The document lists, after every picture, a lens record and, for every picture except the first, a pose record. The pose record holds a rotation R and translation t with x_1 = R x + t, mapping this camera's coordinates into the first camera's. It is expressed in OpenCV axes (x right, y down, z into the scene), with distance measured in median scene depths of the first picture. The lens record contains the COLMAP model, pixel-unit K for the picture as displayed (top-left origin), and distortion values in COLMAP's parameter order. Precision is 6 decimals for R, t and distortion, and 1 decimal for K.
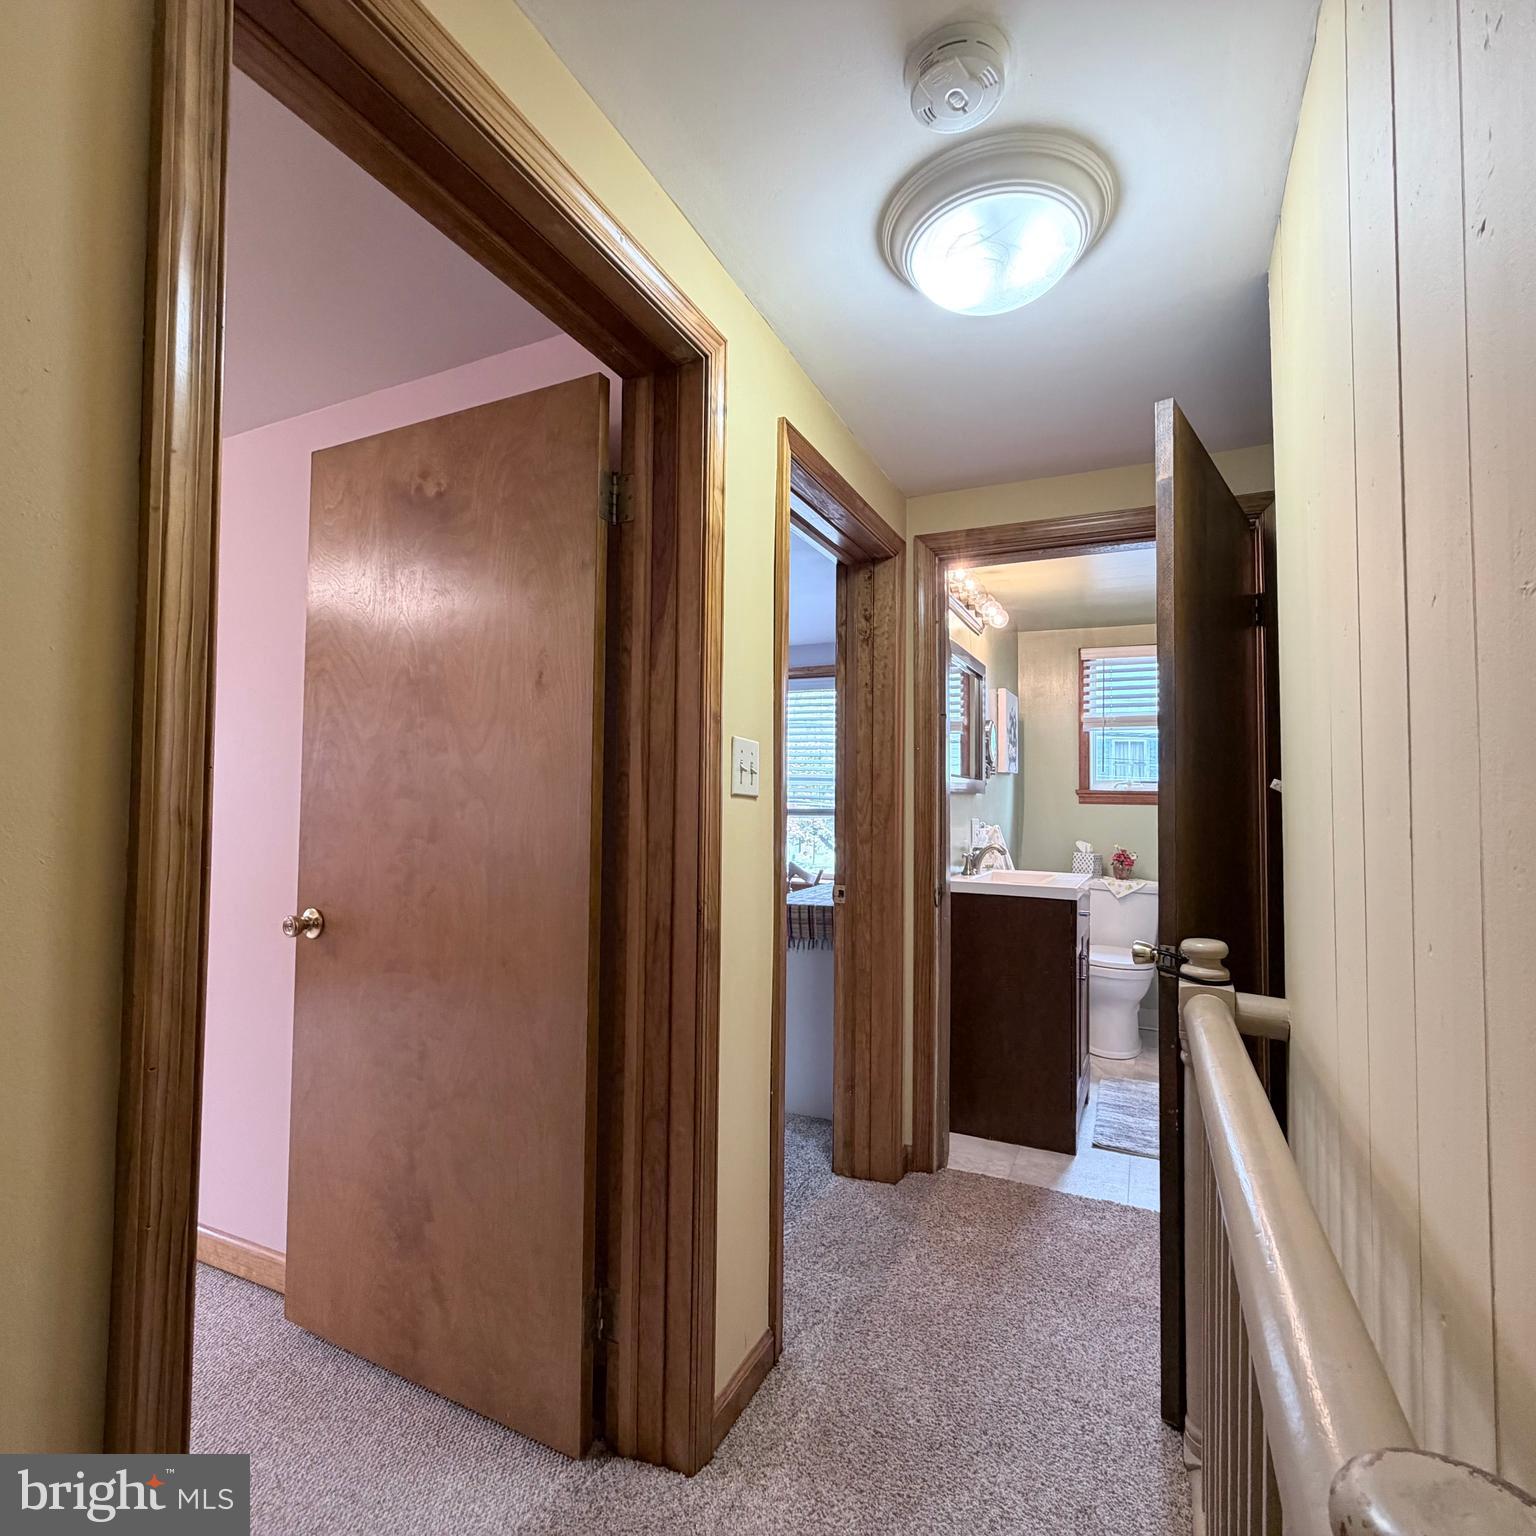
lens RADIAL K [[818.3, 0, 758.8], [0, 818.3, 768.7], [0, 0, 1]] dist [0.000903, 0.001036]
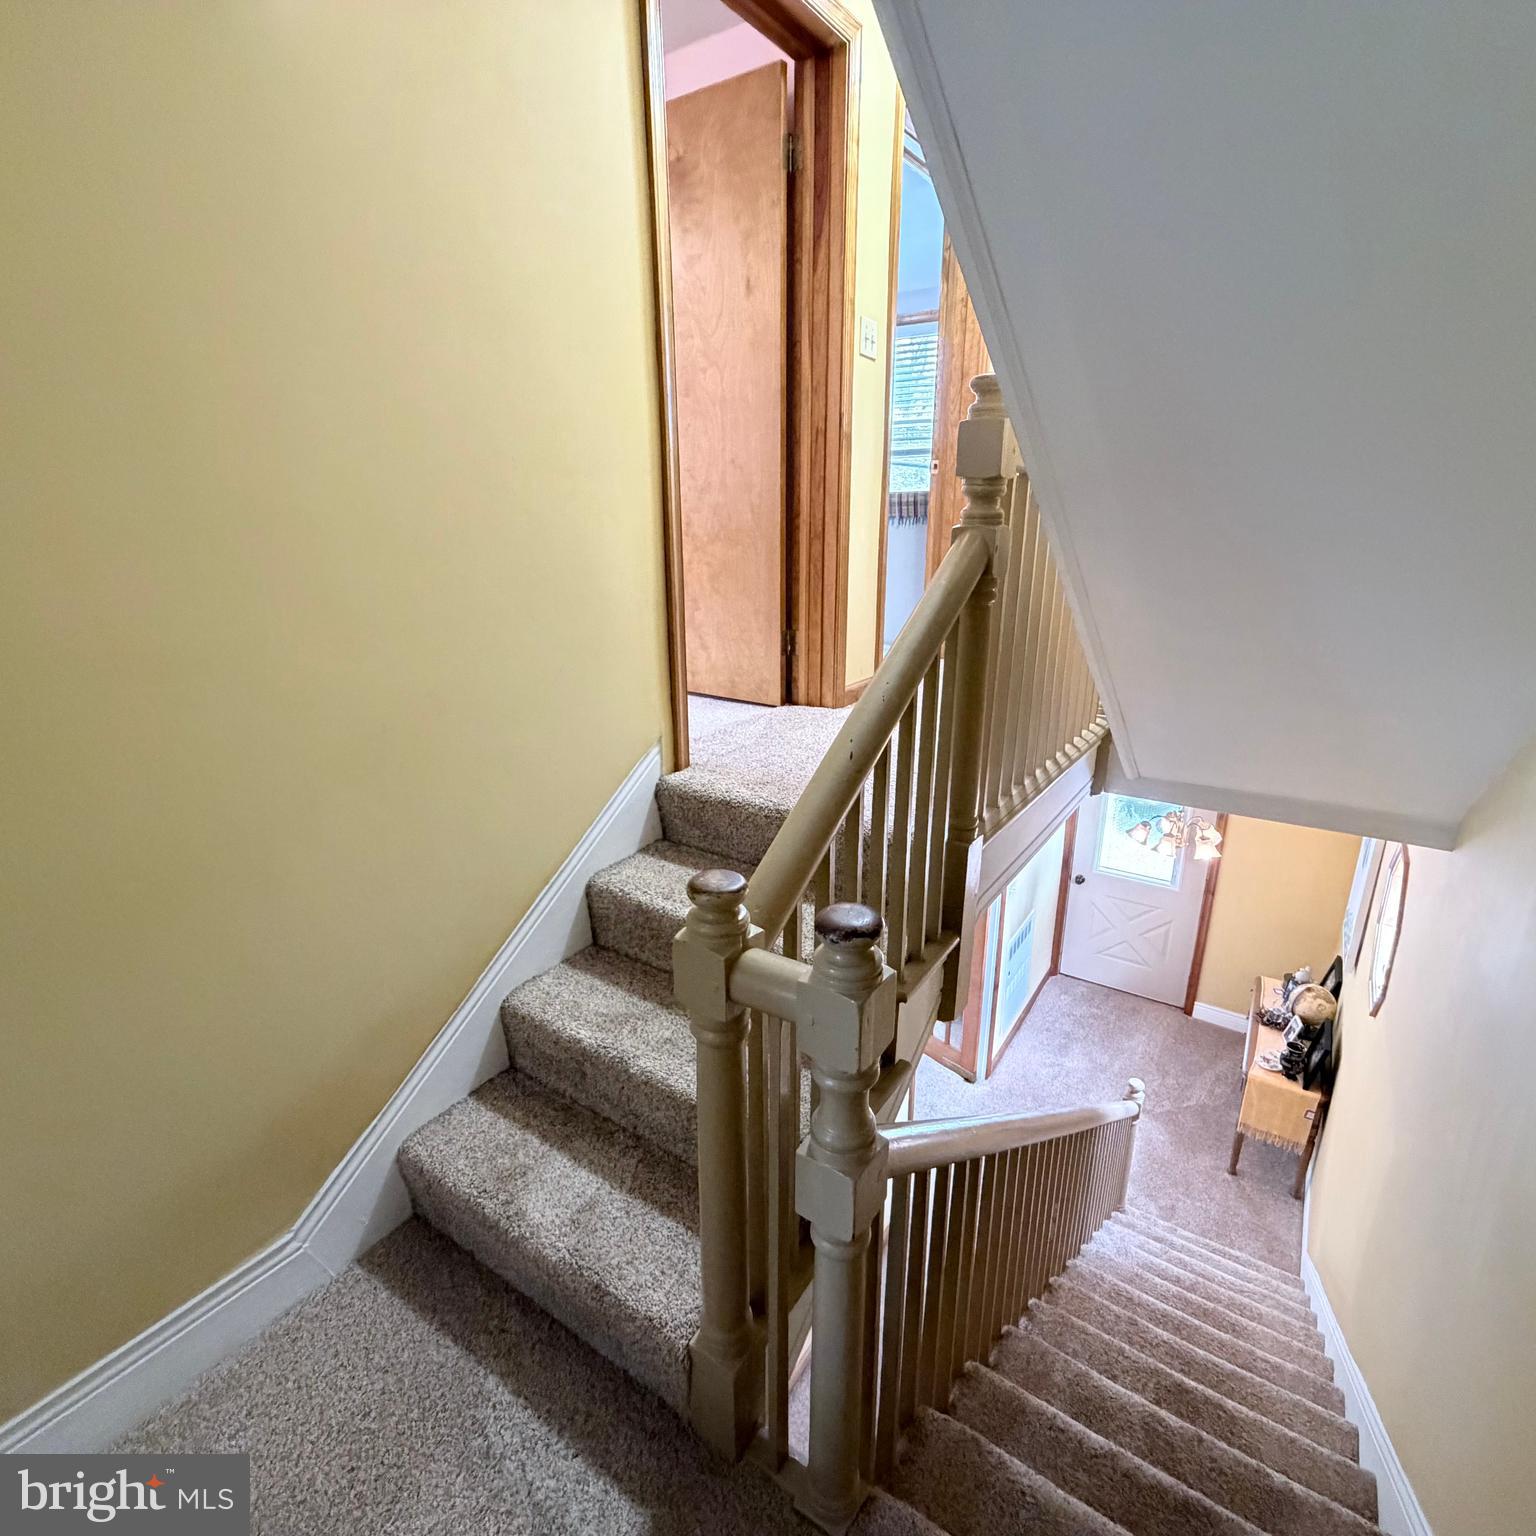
lens RADIAL K [[818.3, 0, 758.8], [0, 818.3, 768.7], [0, 0, 1]] dist [0.000903, 0.001036]
pose [[0.986750, 0.033552, -0.158741, 0.060567], [0.022888, 0.939815, 0.340915, 0.265584], [0.160625, -0.340031, 0.926595, -0.946979]]
